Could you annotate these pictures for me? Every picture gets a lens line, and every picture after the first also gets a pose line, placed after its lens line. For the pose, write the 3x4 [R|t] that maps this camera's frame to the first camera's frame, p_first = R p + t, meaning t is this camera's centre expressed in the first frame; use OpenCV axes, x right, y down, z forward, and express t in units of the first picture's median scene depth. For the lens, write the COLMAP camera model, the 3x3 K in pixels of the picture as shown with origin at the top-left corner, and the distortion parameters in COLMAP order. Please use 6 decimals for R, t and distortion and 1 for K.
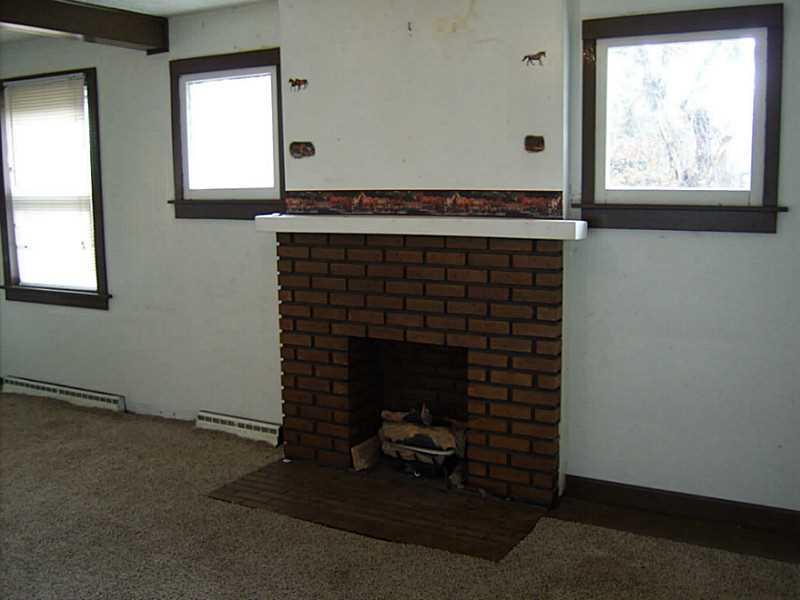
lens RADIAL K [[822.0, 0, 400.0], [0, 822.0, 300.0], [0, 0, 1]] dist [-0.125701, 0.007761]
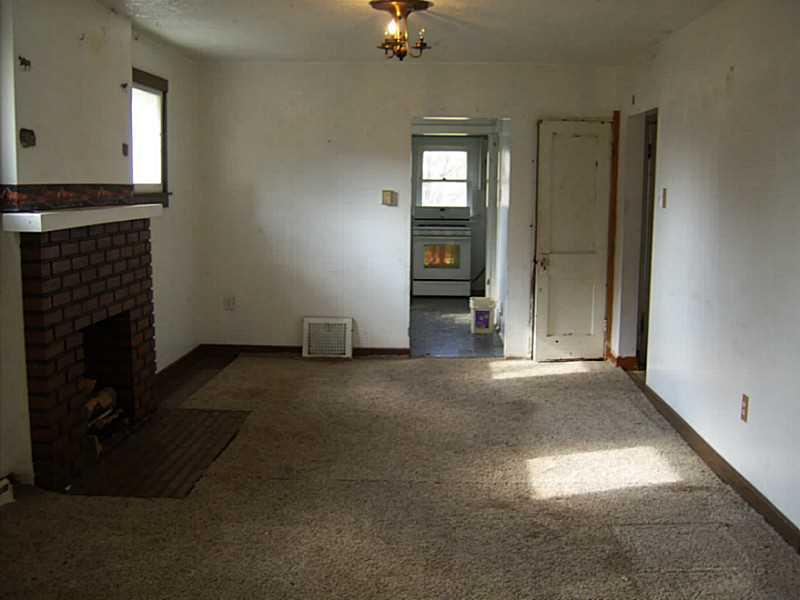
lens RADIAL K [[822.0, 0, 400.0], [0, 822.0, 300.0], [0, 0, 1]] dist [-0.125701, 0.007761]
pose [[-0.454208, -0.117238, 0.883148, -1.099951], [0.126094, 0.972864, 0.193999, -0.131797], [-0.881927, 0.199475, -0.427099, 1.061467]]
